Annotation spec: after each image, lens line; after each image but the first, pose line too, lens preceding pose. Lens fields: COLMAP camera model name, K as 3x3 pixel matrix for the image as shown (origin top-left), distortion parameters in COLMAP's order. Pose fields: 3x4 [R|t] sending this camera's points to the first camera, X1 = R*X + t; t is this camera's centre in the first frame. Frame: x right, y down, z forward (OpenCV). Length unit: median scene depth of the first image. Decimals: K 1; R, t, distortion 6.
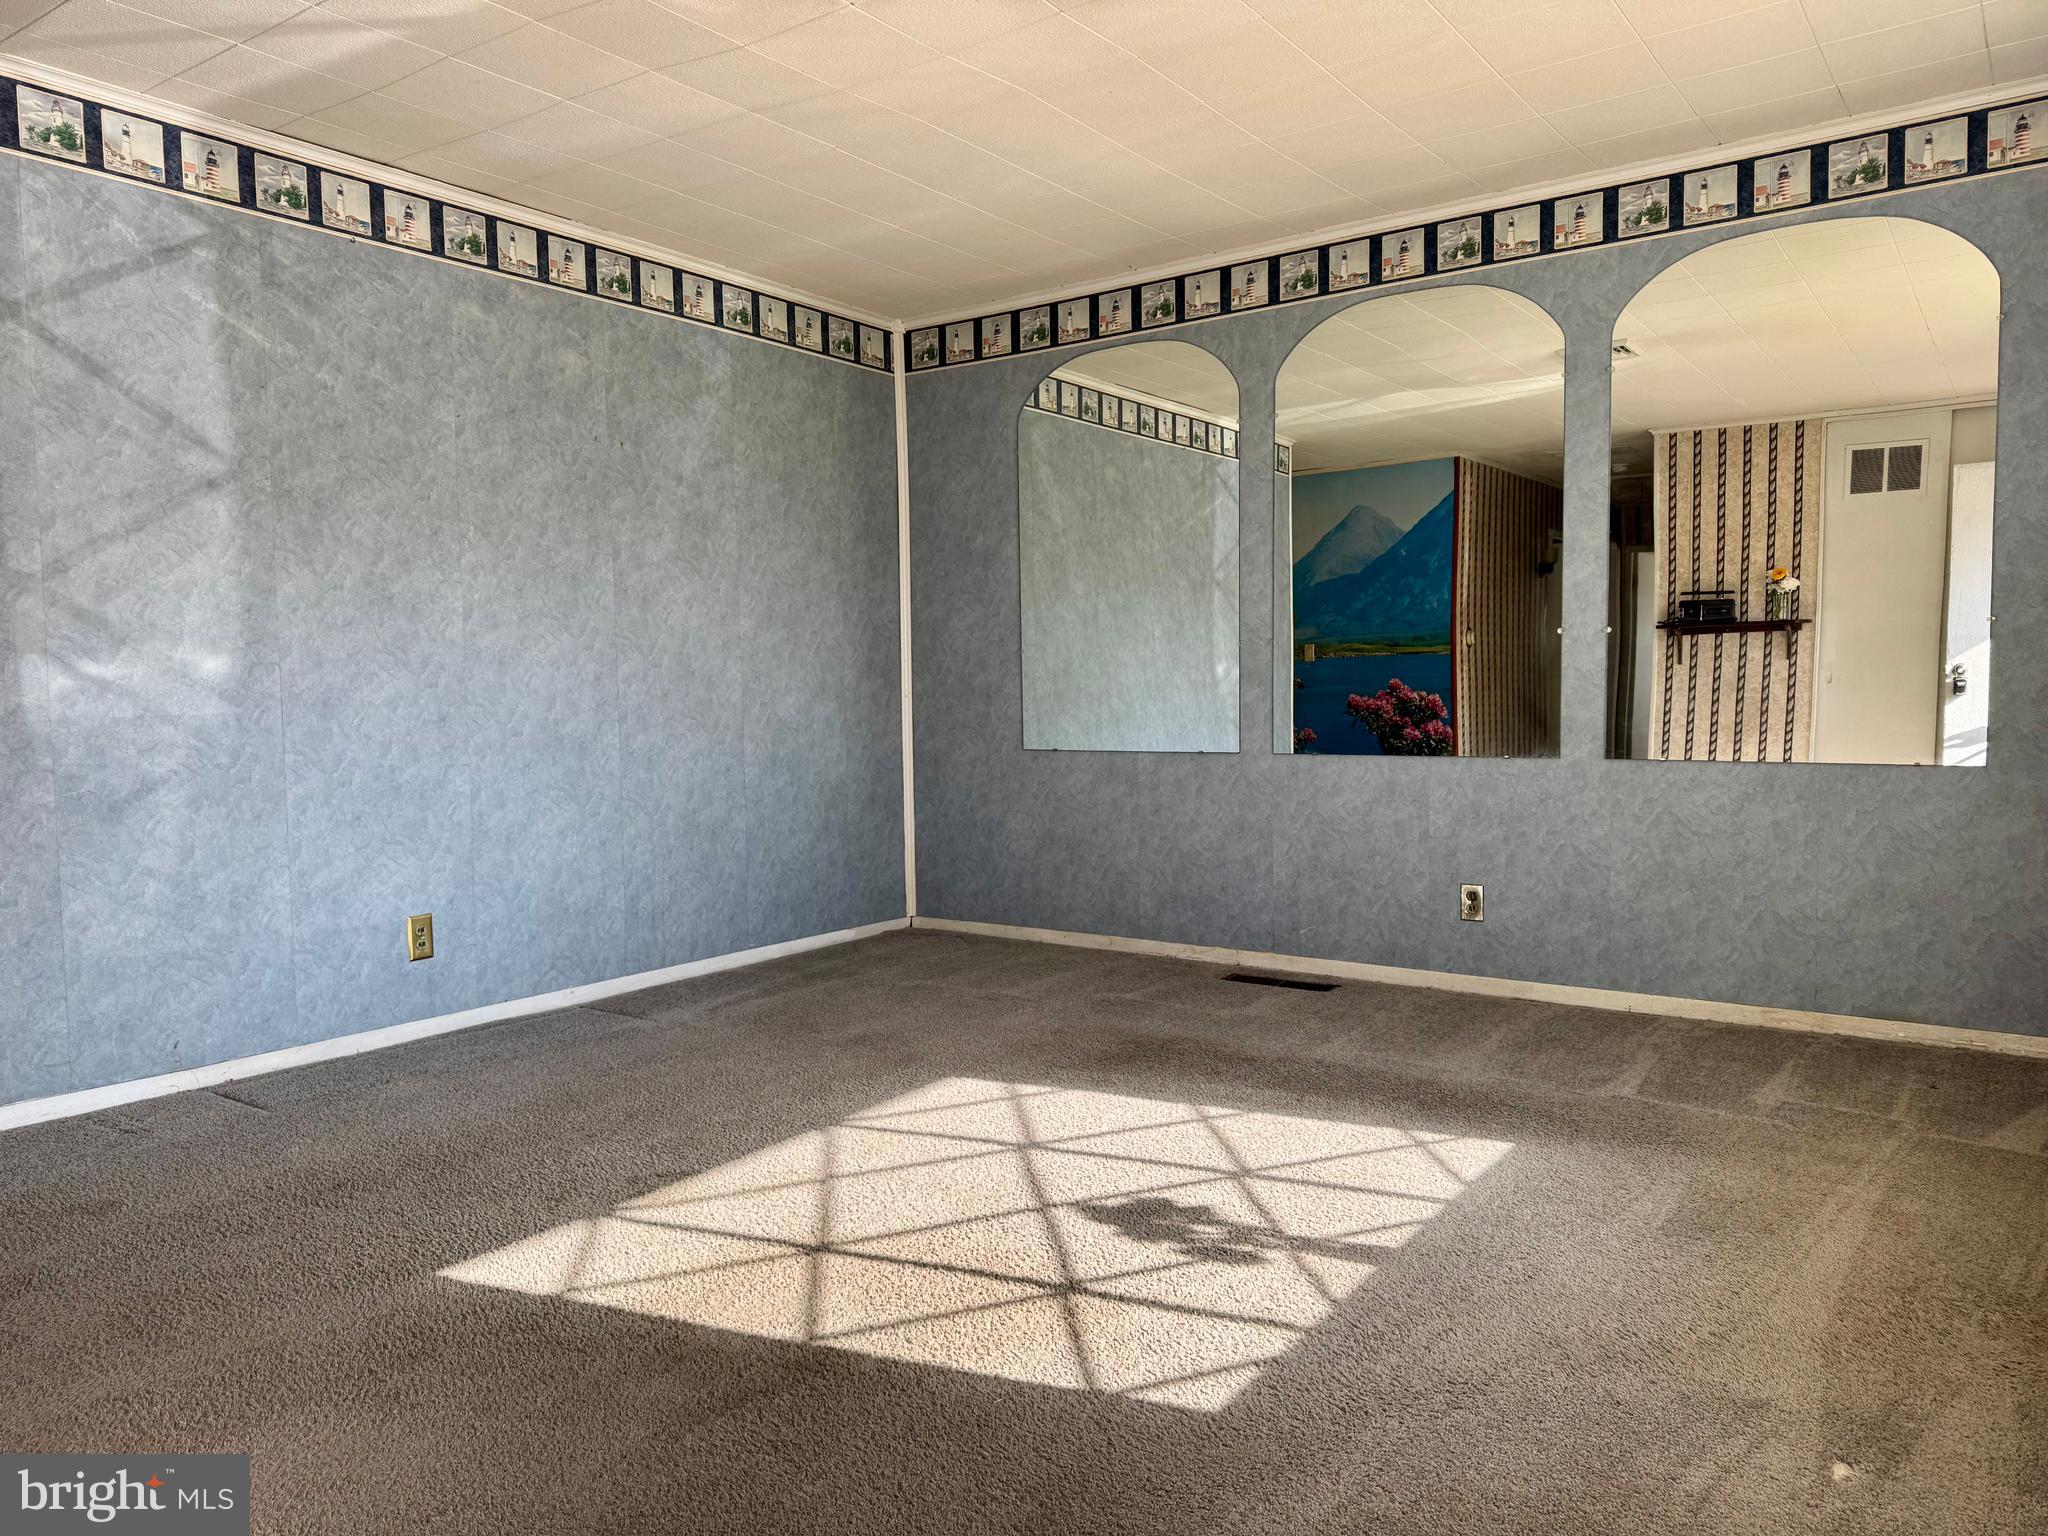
lens RADIAL K [[1432.4, 0, 1027.0], [0, 1432.4, 770.4], [0, 0, 1]] dist [0.088593, -0.134115]
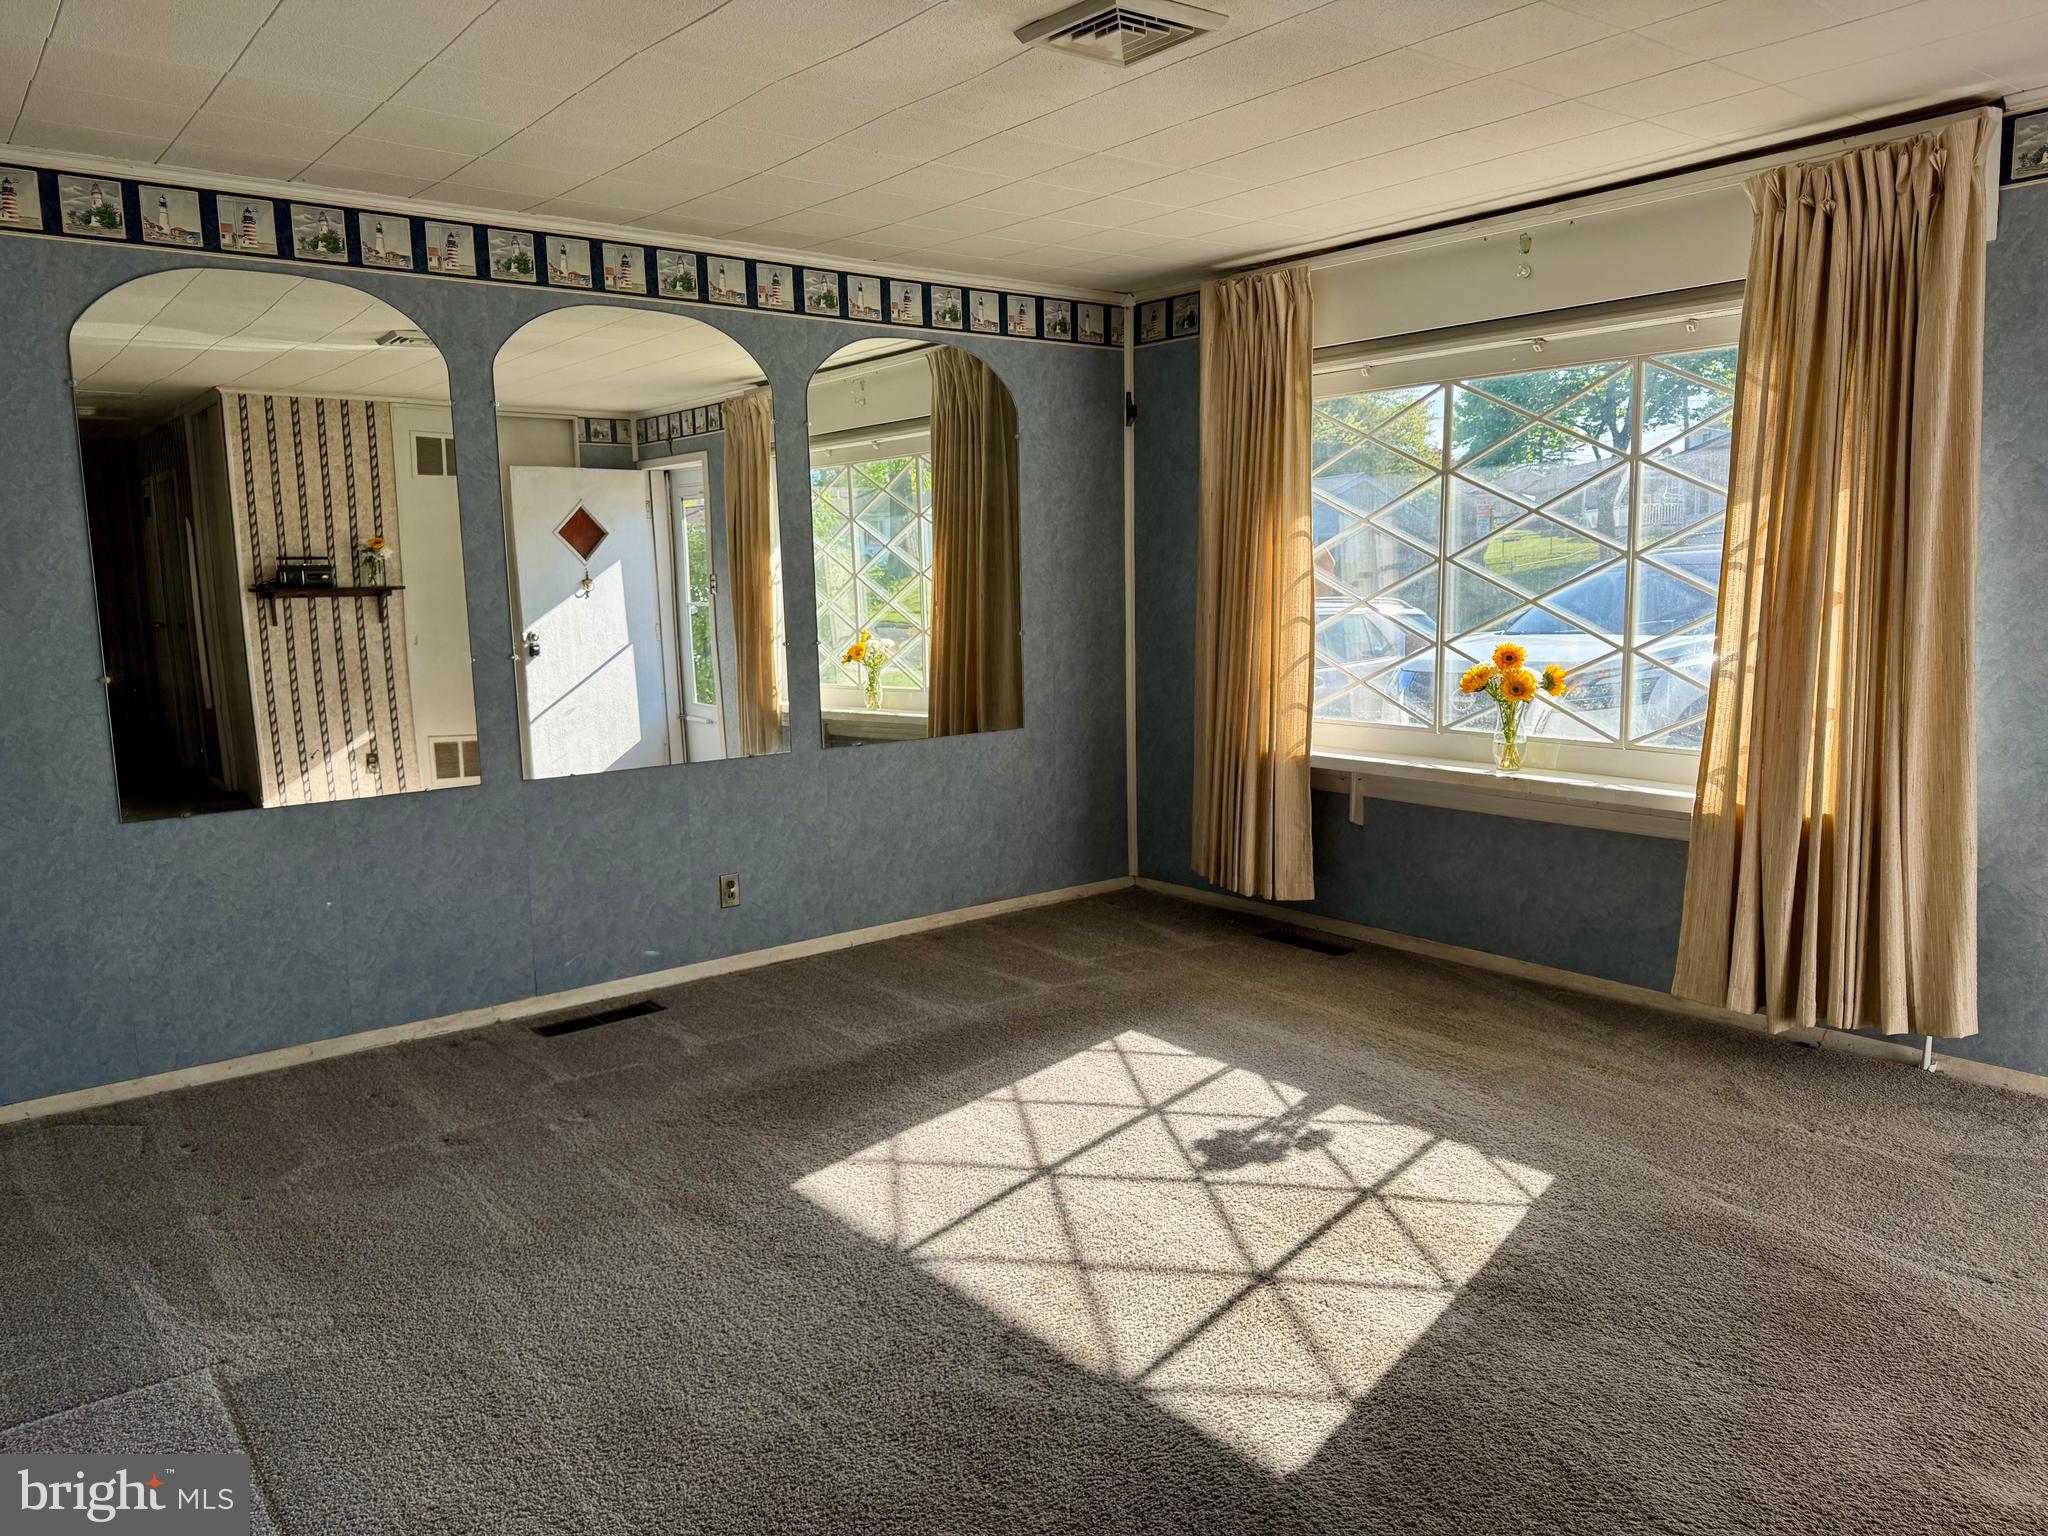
lens RADIAL K [[1432.4, 0, 1027.0], [0, 1432.4, 770.4], [0, 0, 1]] dist [0.088593, -0.134115]
pose [[0.271884, -0.128319, 0.953737, -1.009220], [0.075415, 0.990863, 0.111815, -0.158873], [-0.959371, 0.041525, 0.279077, 0.717756]]
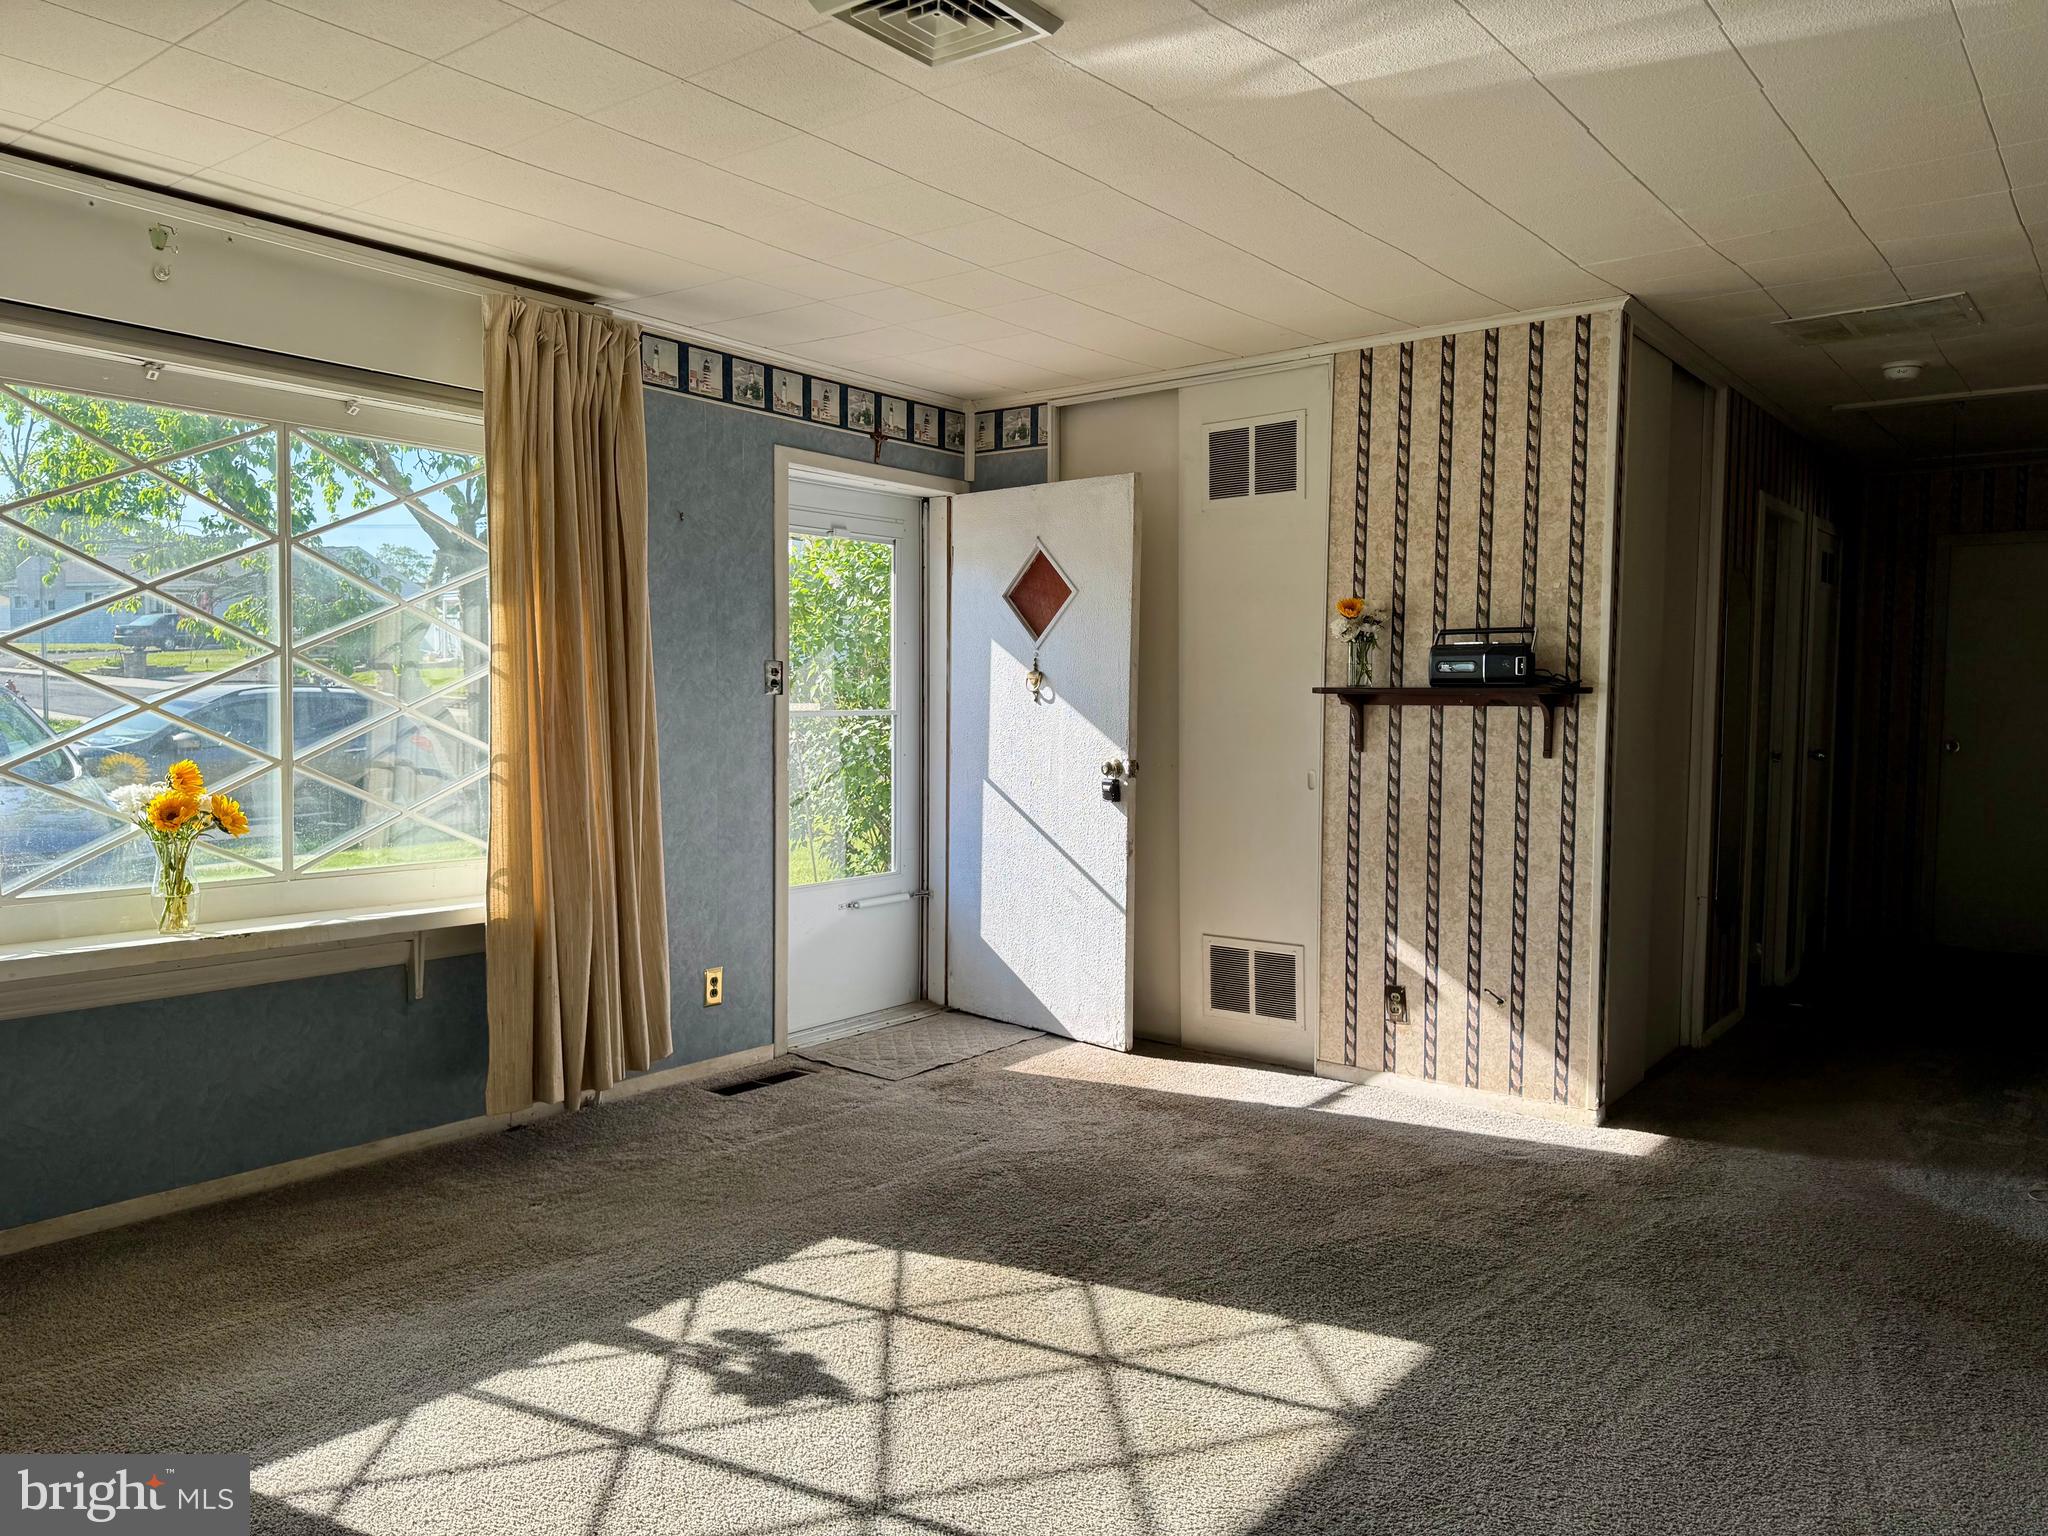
lens RADIAL K [[1415.5, 0, 964.9], [0, 1415.5, 774.8], [0, 0, 1]] dist [-0.000179, 0.000149]
pose [[-0.996875, -0.001265, 0.078990, -0.103797], [0.007589, 0.993714, 0.111691, -0.191509], [-0.078635, 0.111942, -0.990599, 1.699806]]
